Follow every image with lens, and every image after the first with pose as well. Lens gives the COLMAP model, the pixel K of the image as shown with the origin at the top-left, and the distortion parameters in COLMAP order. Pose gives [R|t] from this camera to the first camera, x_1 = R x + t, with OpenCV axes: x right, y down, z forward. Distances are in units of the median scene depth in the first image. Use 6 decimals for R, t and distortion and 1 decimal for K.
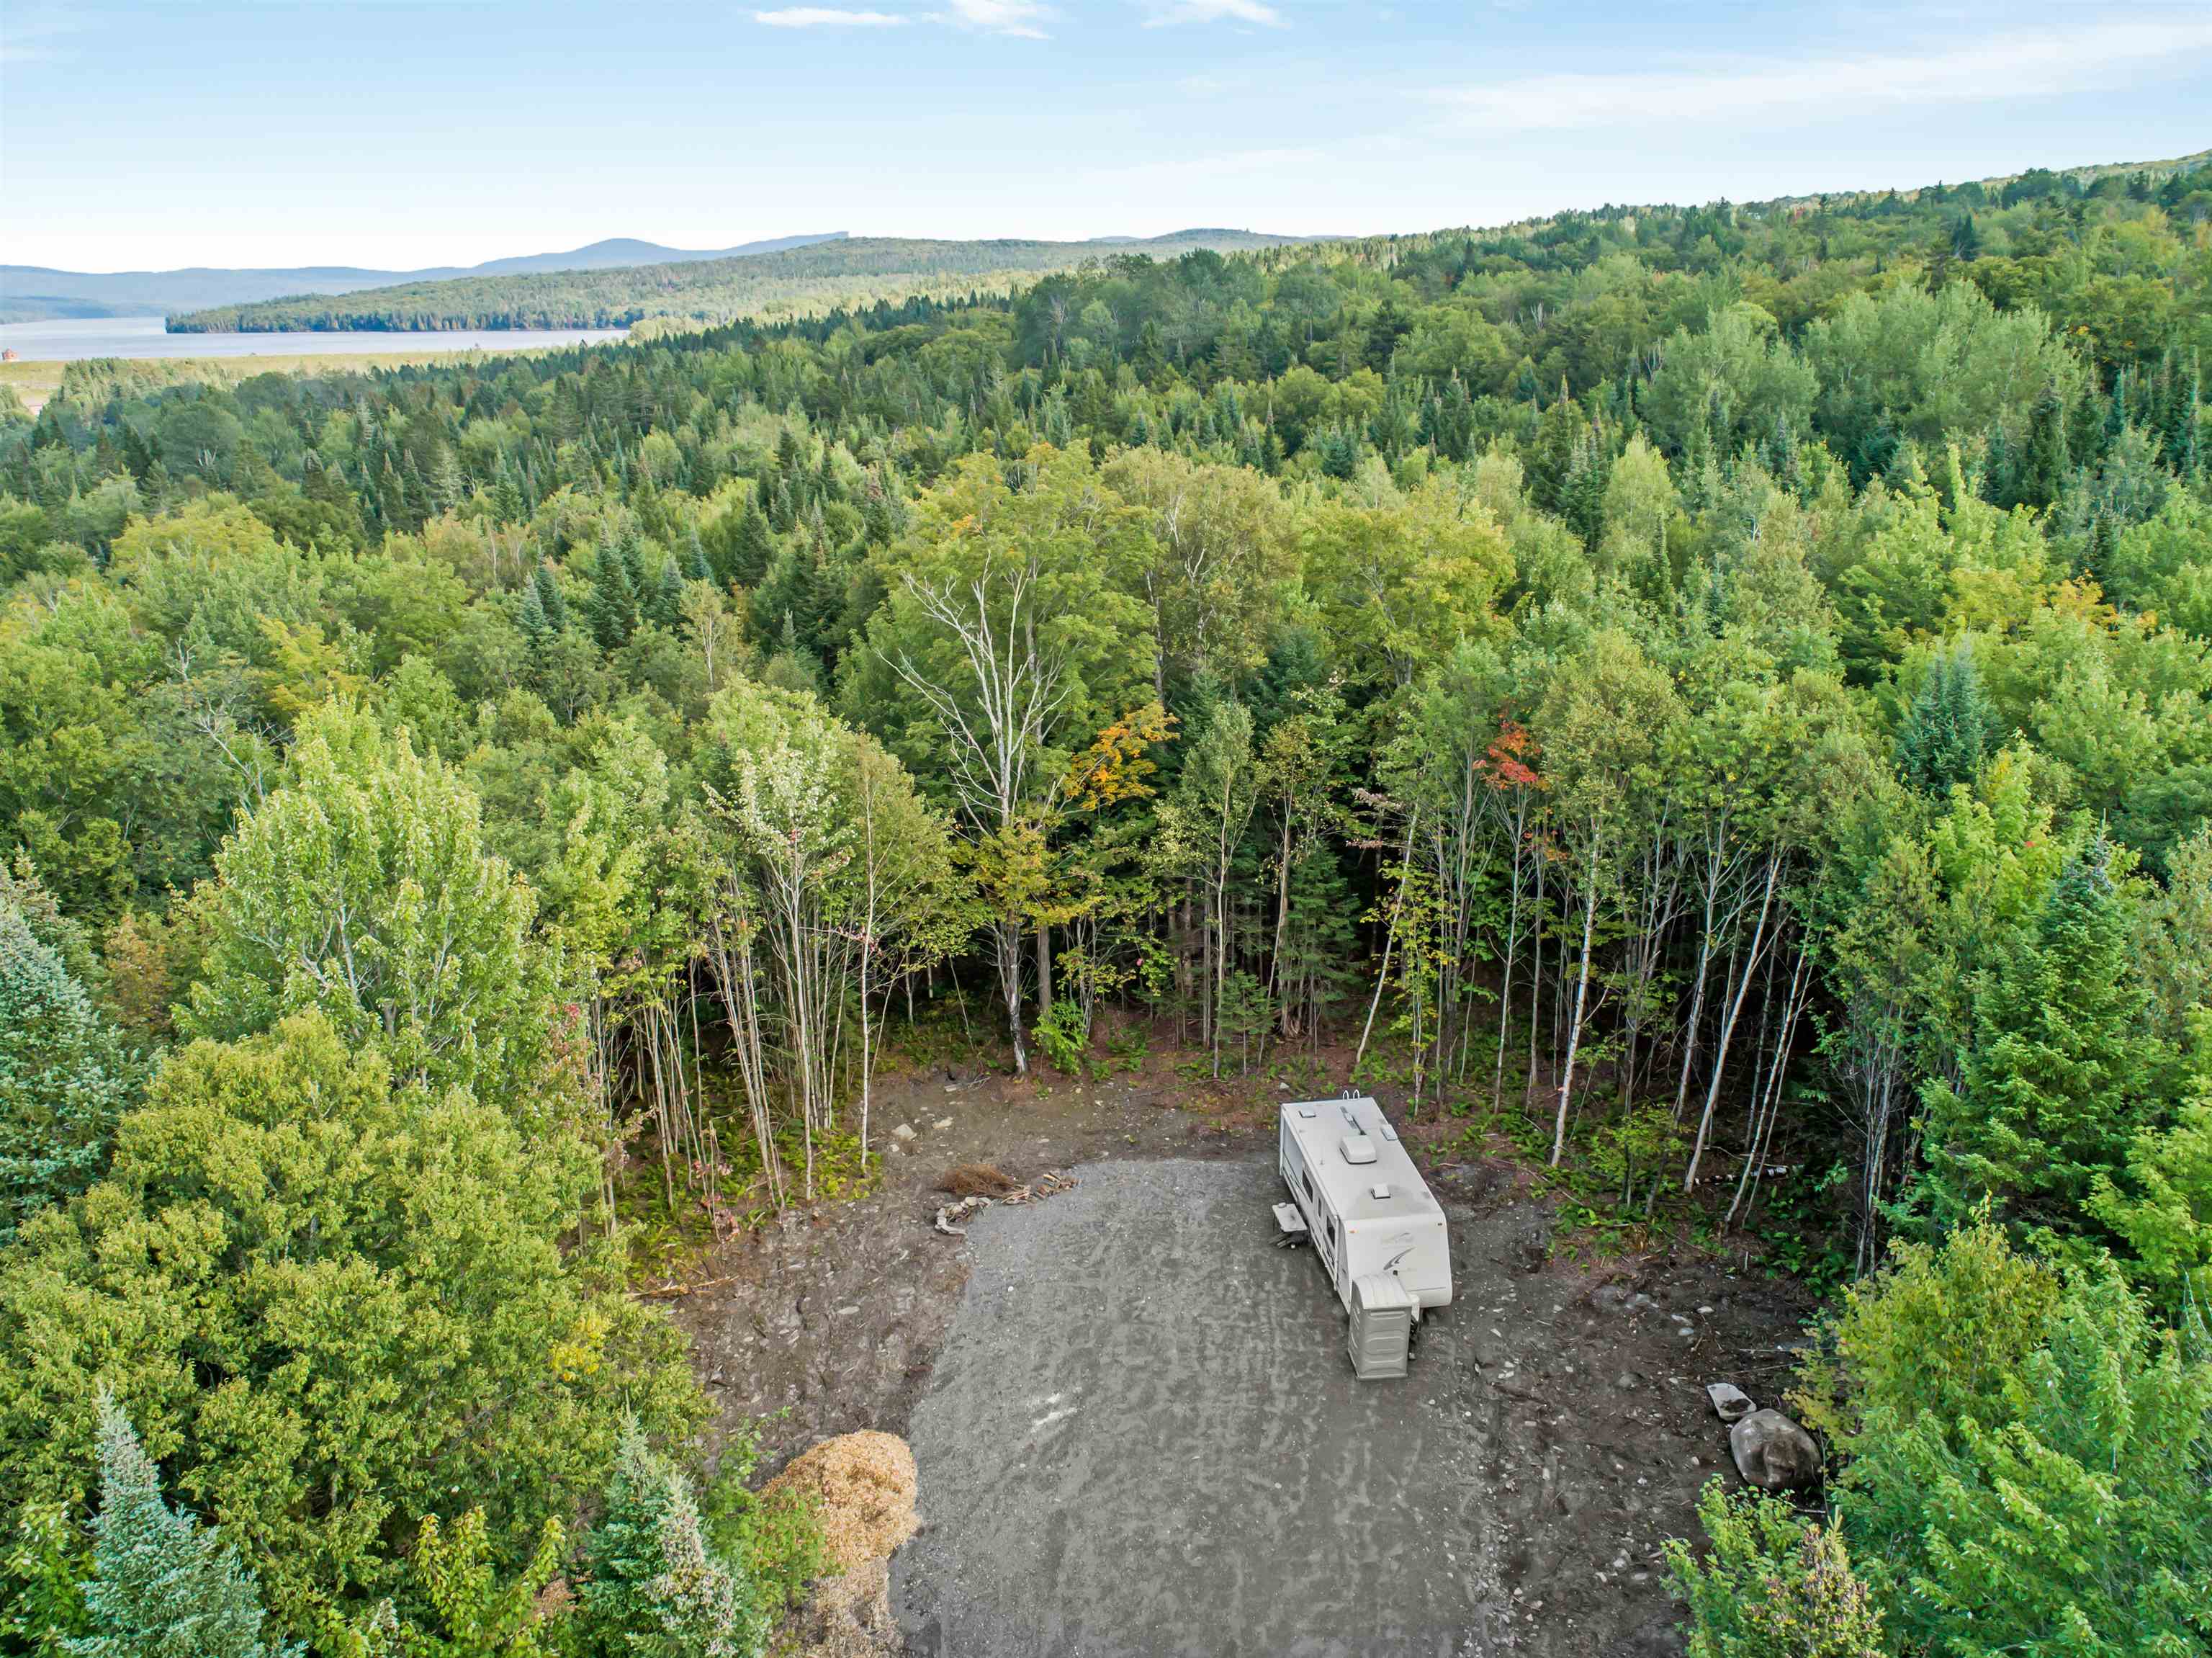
lens RADIAL K [[1657.5, 0, 1106.0], [0, 1657.5, 829.0], [0, 0, 1]] dist [-0.028014, 0.007493]
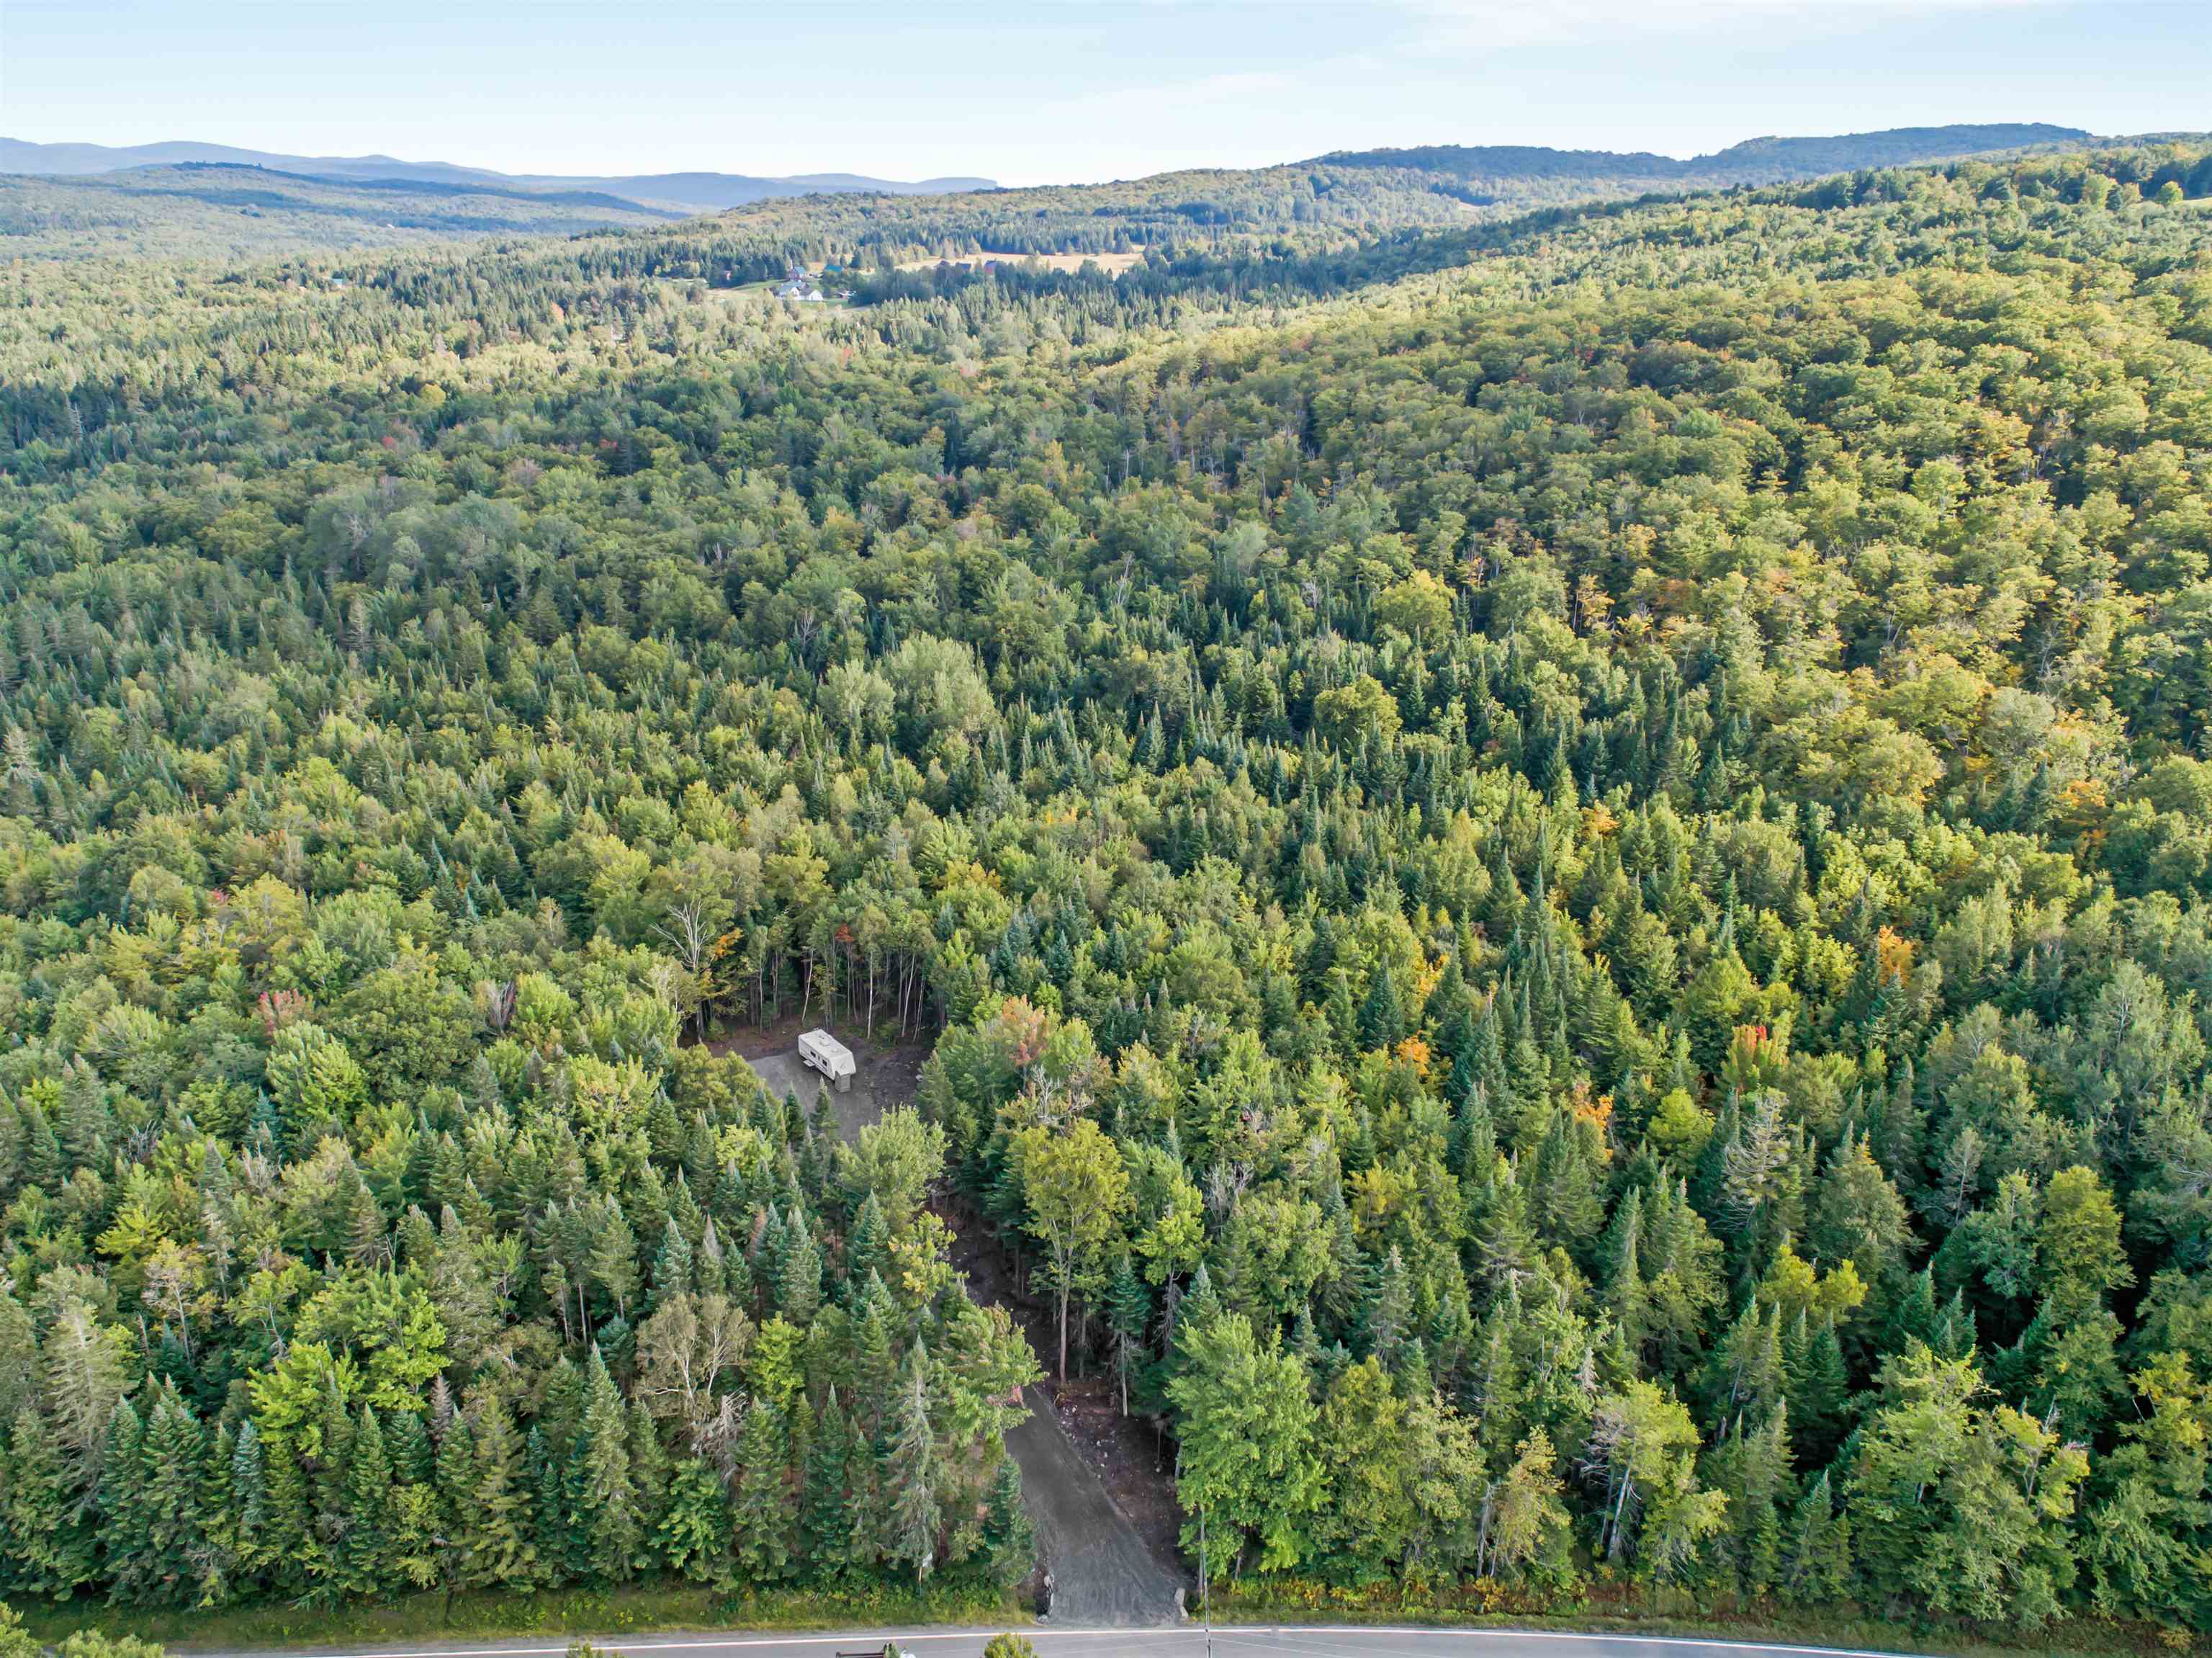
lens RADIAL K [[1657.5, 0, 1106.0], [0, 1657.5, 829.0], [0, 0, 1]] dist [-0.028014, 0.007493]
pose [[0.858656, -0.130647, 0.495622, -1.063187], [0.112292, 0.991428, 0.066797, -0.456489], [-0.500100, -0.001701, 0.865966, -2.520269]]
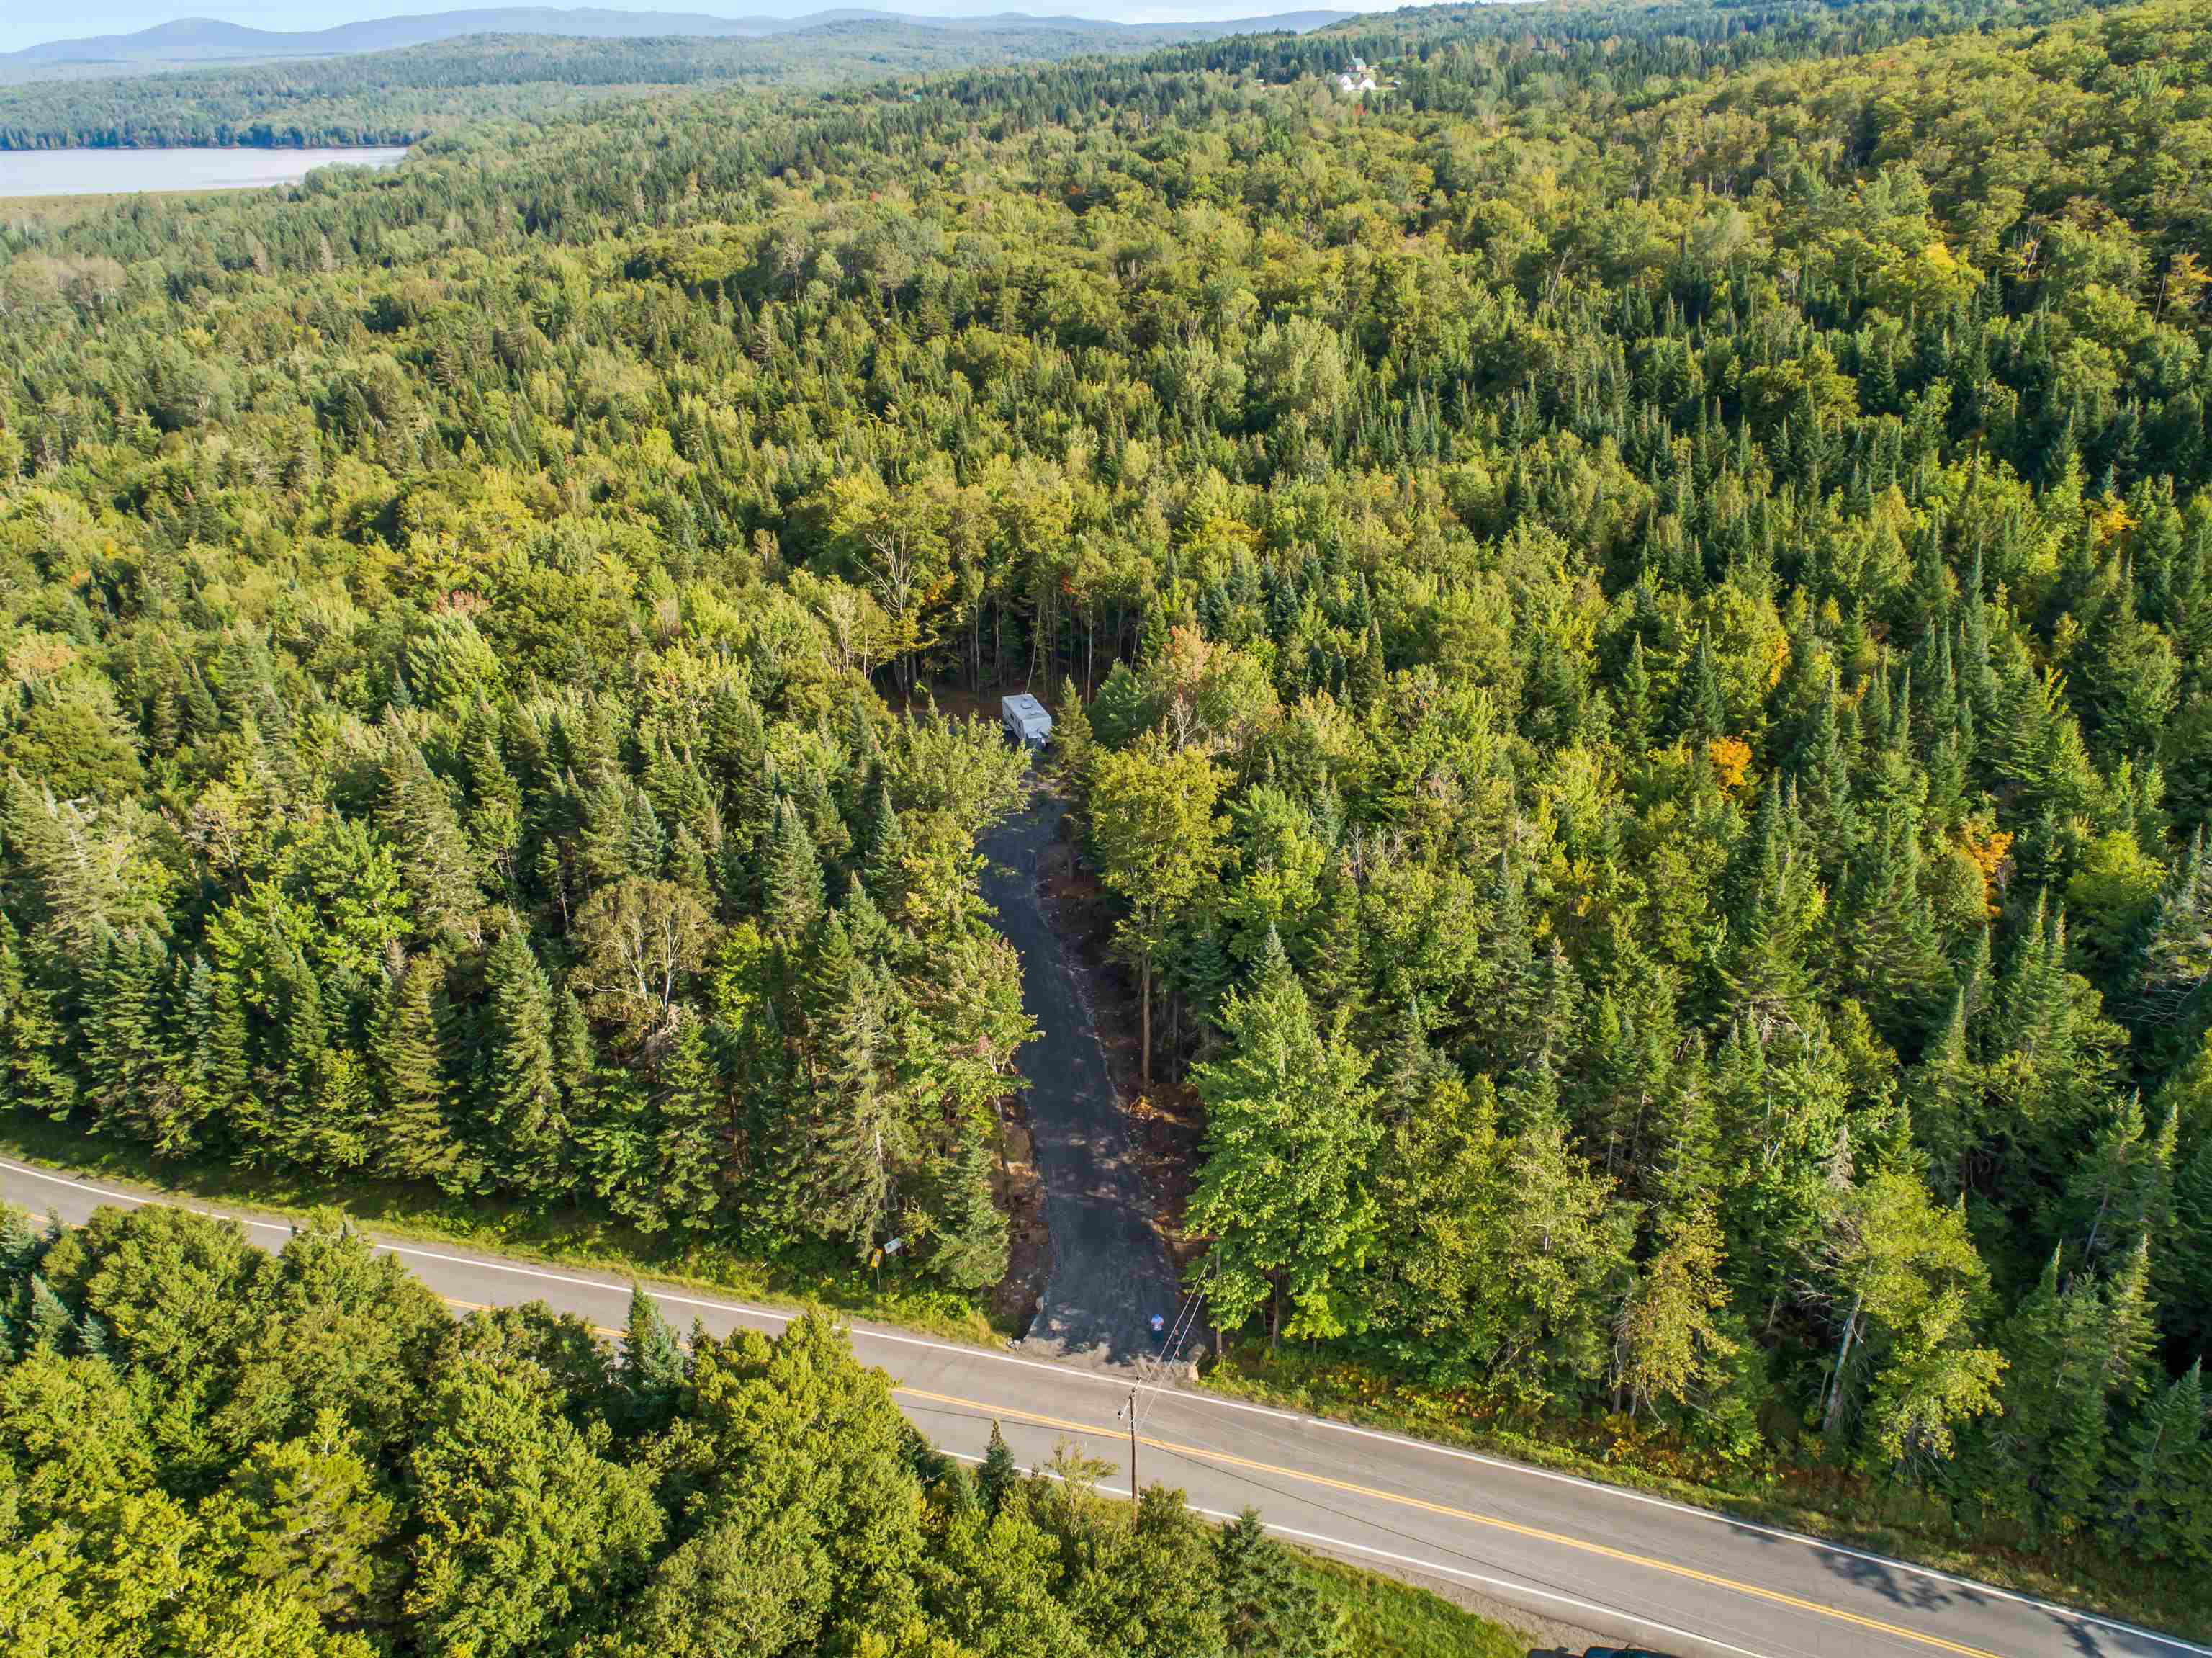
lens RADIAL K [[1661.2, 0, 1105.8], [0, 1661.2, 820.3], [0, 0, 1]] dist [-0.026864, 0.010816]
pose [[0.981148, -0.078202, 0.176730, -0.281430], [0.058328, 0.991653, 0.114988, 0.043005], [-0.184247, -0.102512, 0.977520, -2.181790]]
